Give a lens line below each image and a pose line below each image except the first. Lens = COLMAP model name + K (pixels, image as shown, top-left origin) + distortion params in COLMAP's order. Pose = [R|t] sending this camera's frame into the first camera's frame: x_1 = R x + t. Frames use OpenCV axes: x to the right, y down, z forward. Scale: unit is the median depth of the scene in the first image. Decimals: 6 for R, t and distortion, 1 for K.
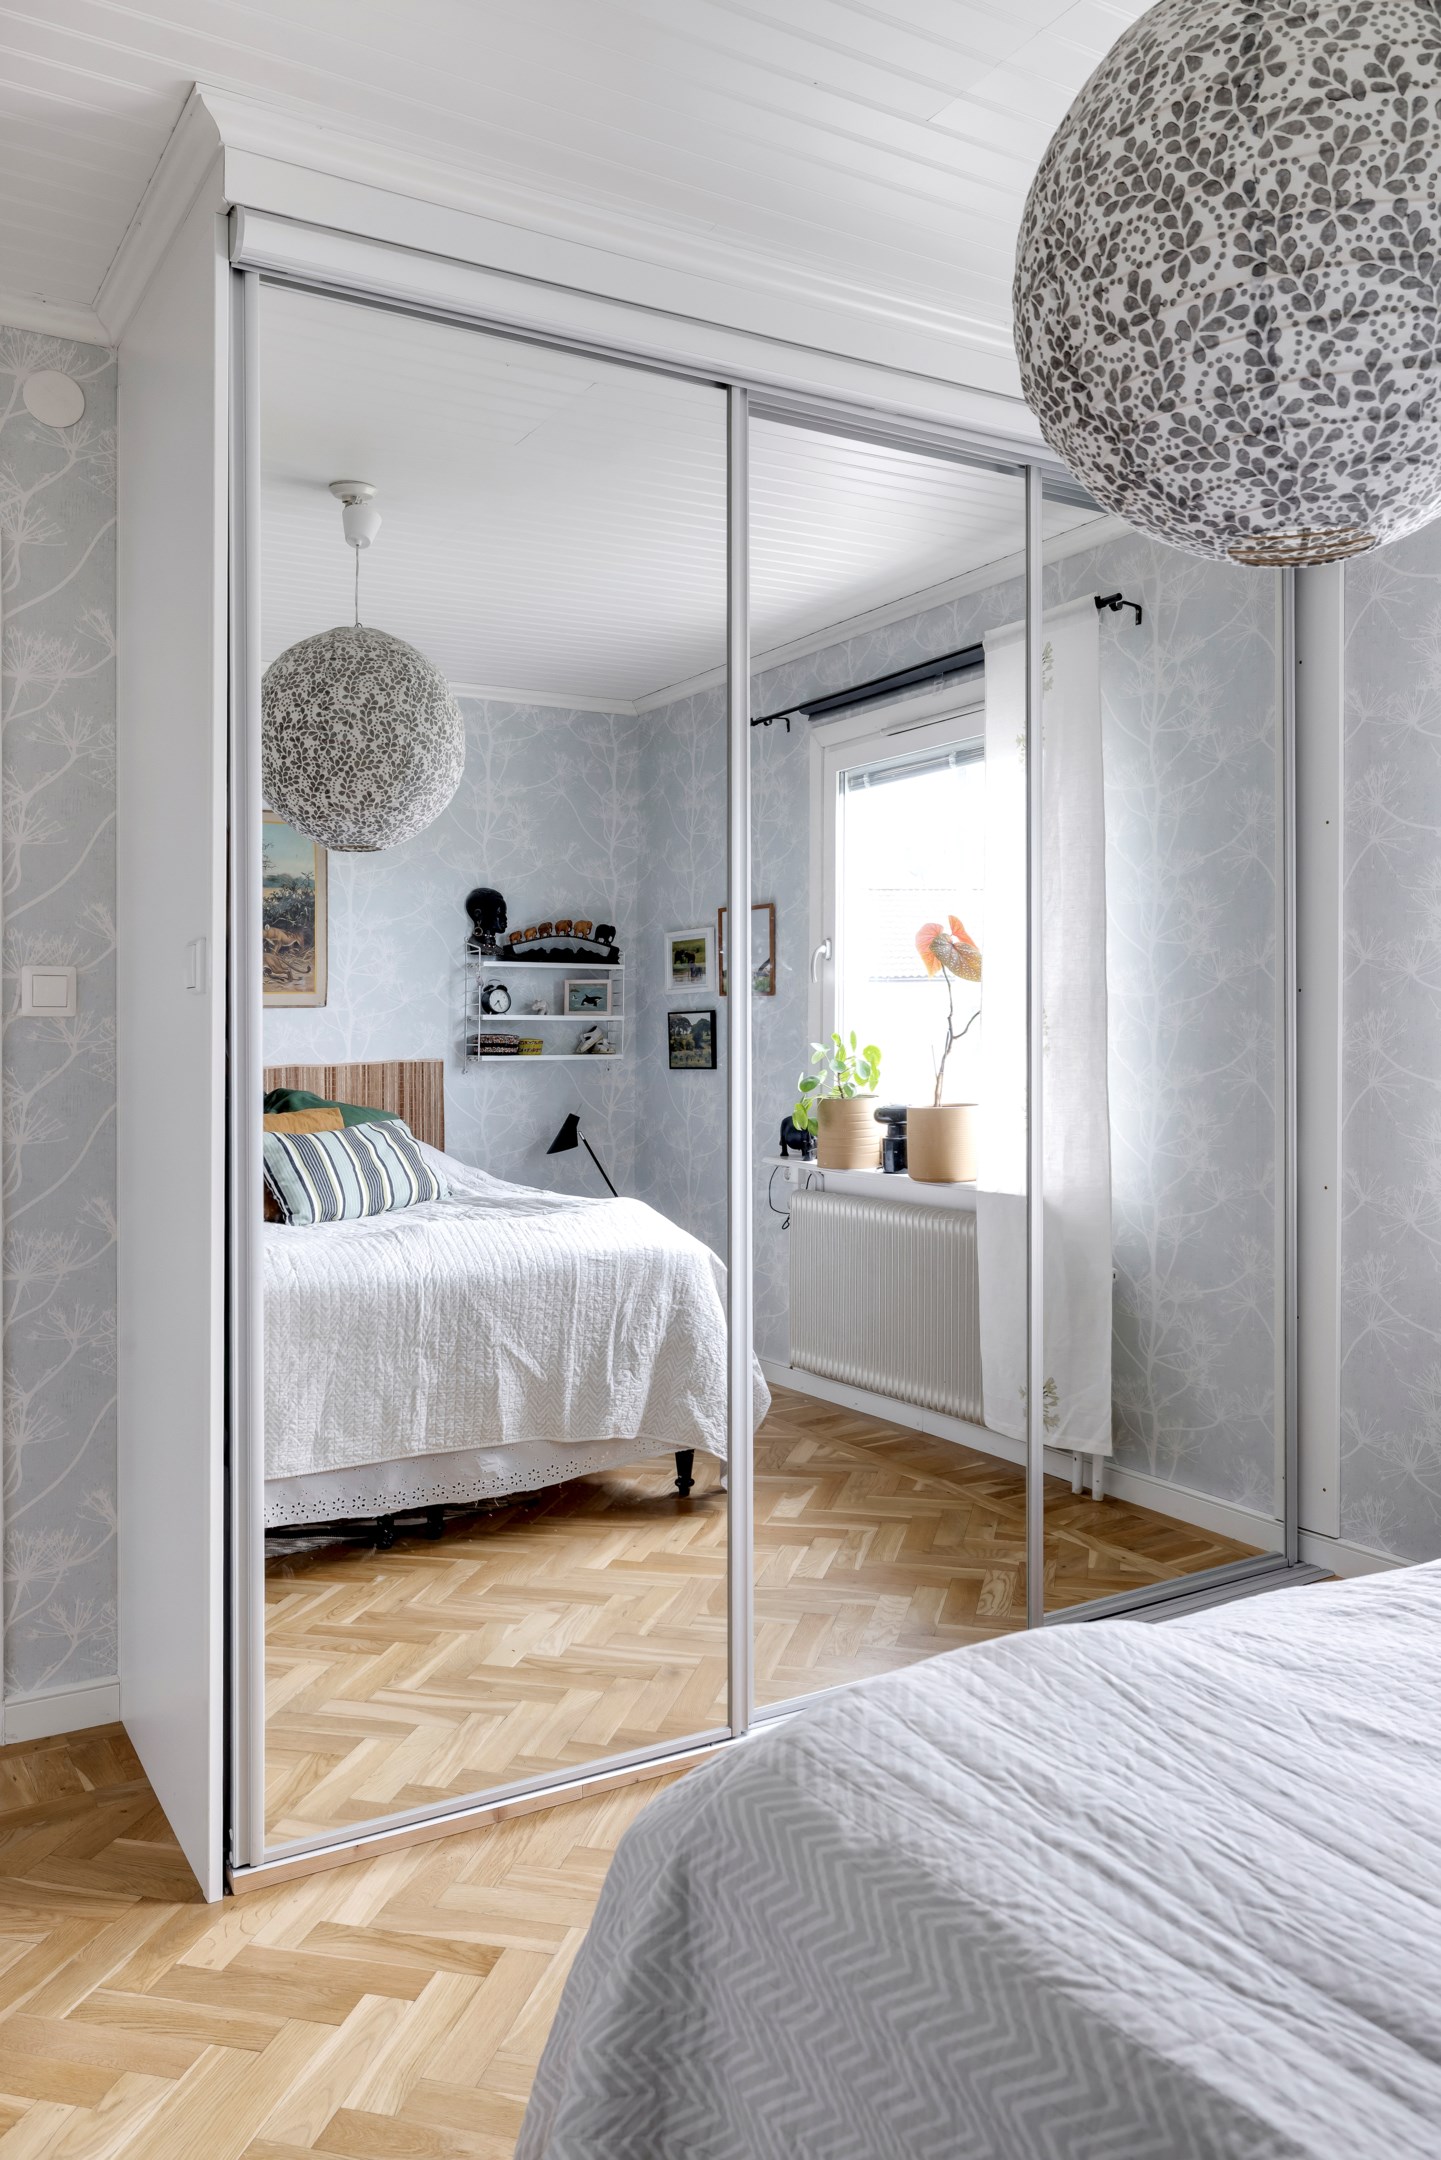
lens RADIAL K [[1545.2, 0, 720.5], [0, 1545.2, 1080.0], [0, 0, 1]] dist [-0.007071, -0.004534]
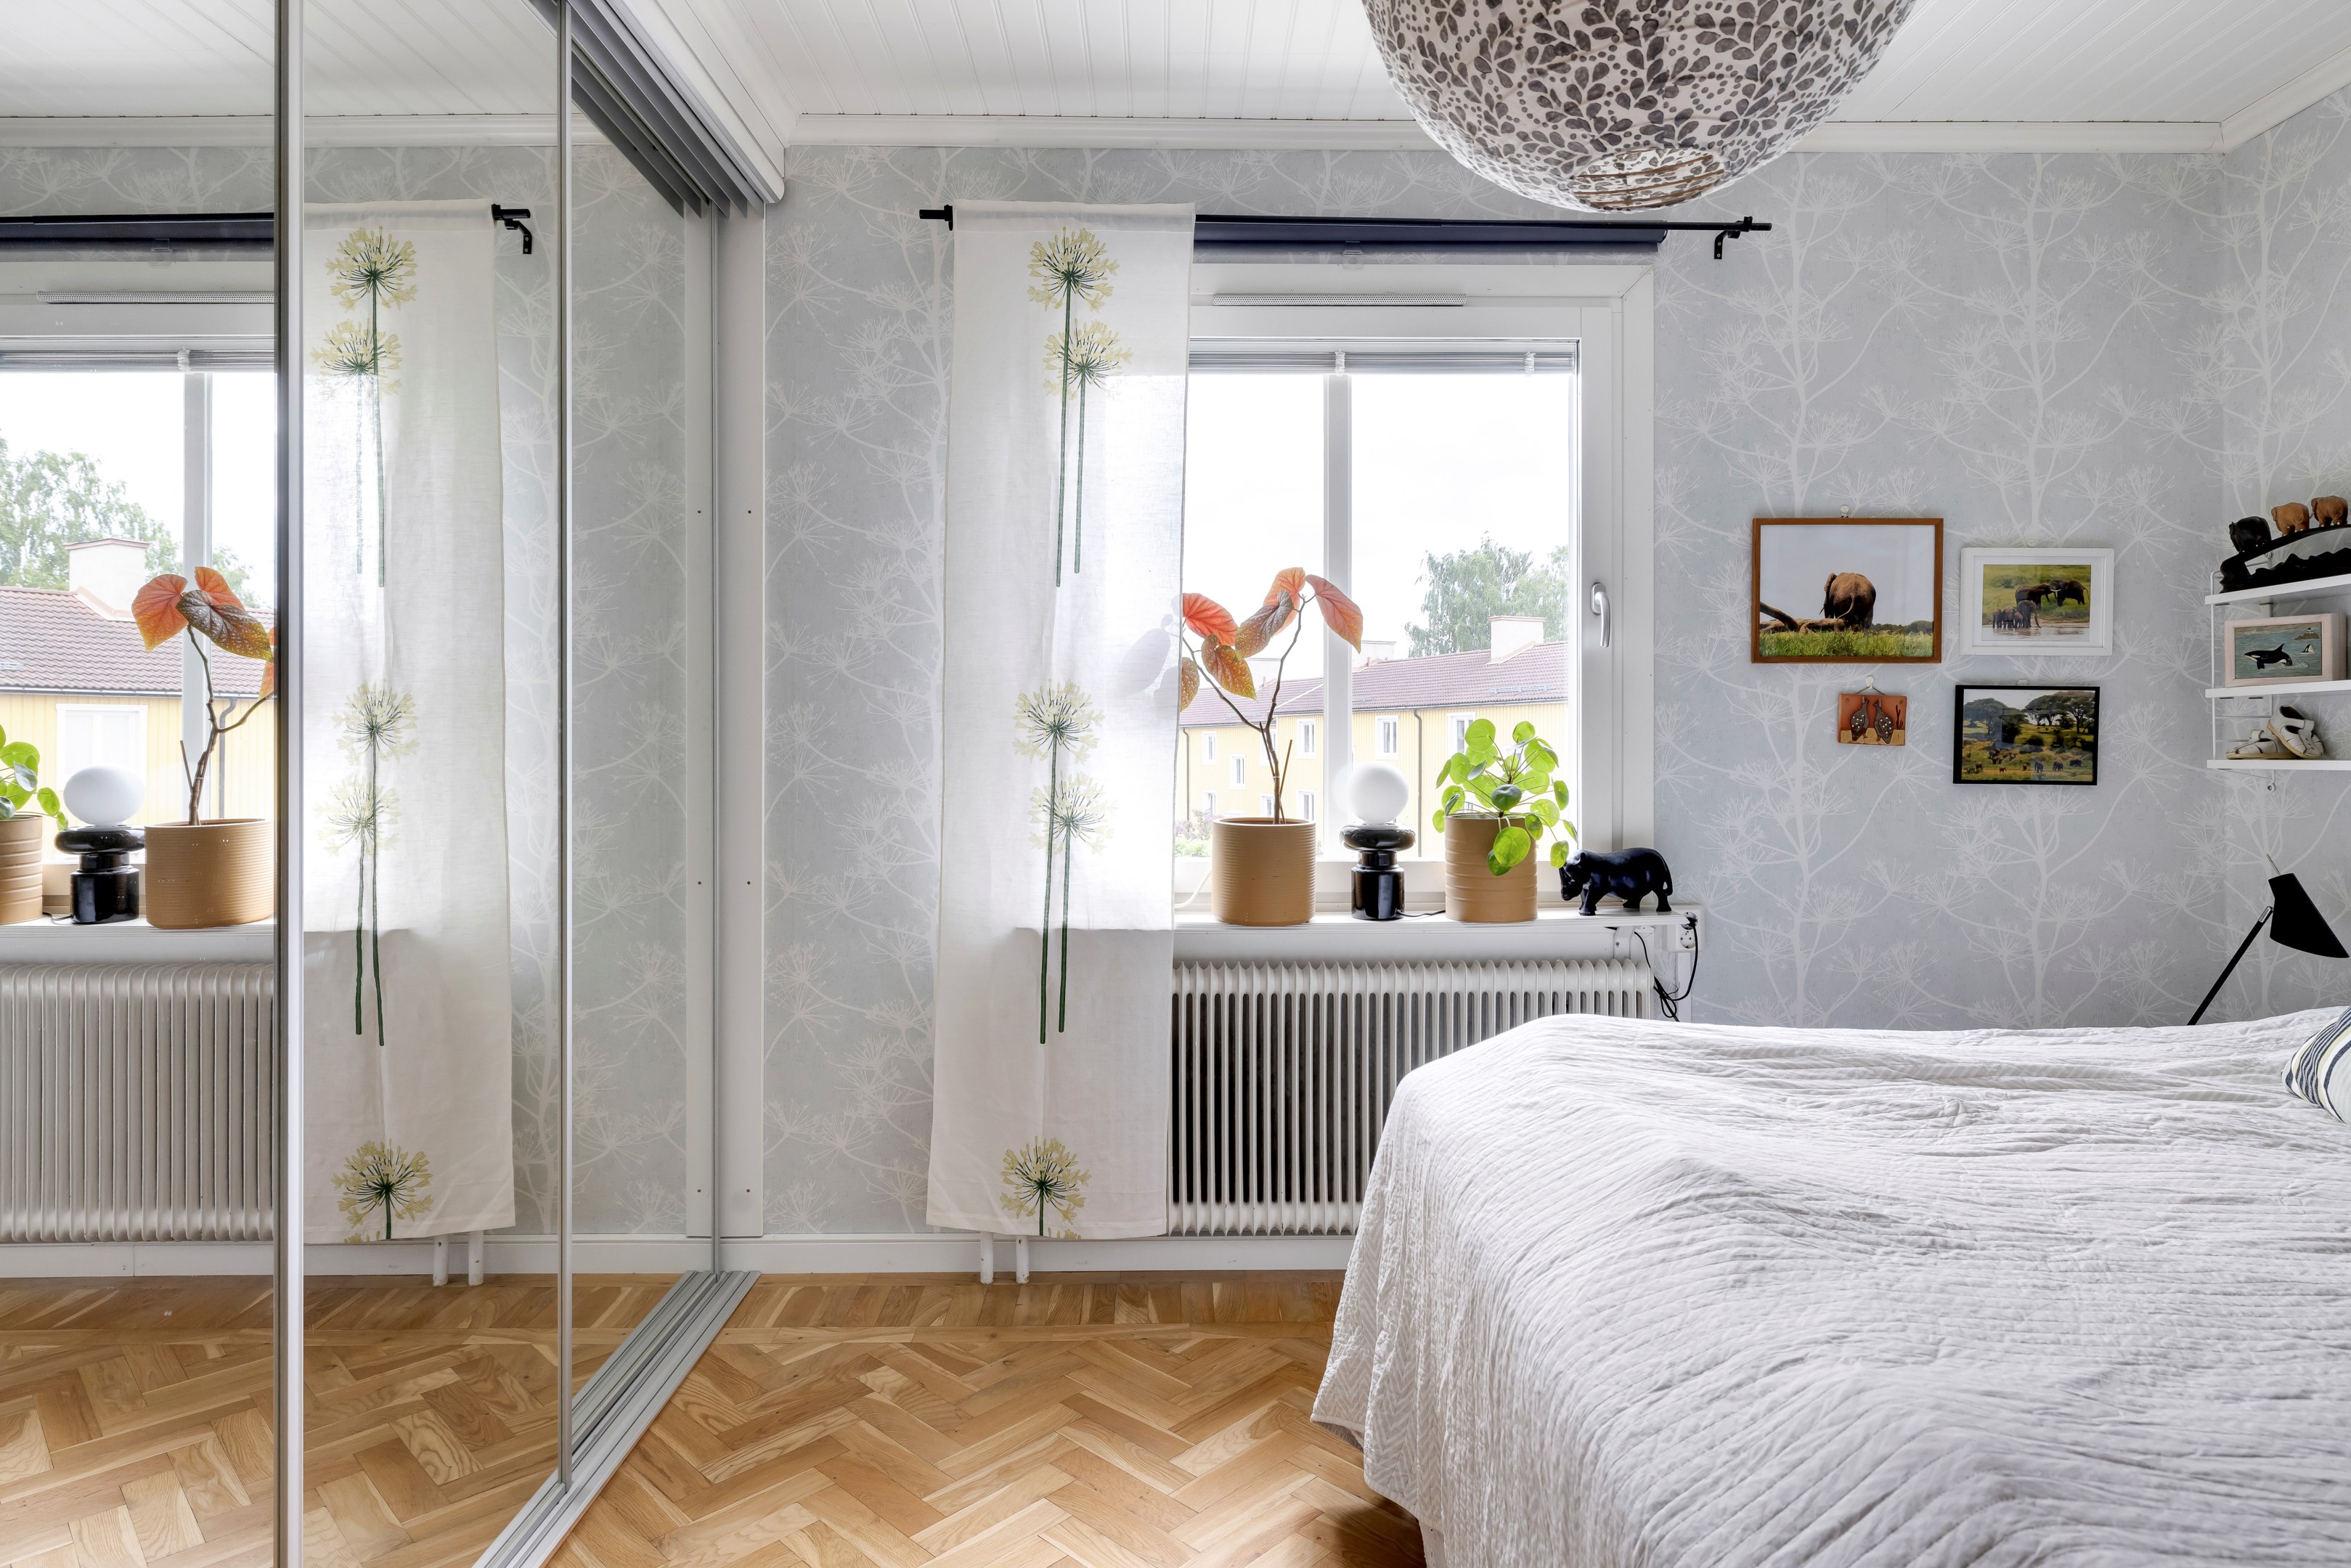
lens RADIAL K [[1403.8, 0, 1170.0], [0, 1403.8, 724.9], [0, 0, 1]] dist [0.000124, -0.000898]
pose [[0.510318, -0.003716, 0.859978, -0.228985], [0.024208, 0.999656, -0.010046, -0.014727], [-0.859645, 0.025945, 0.510233, 0.297970]]
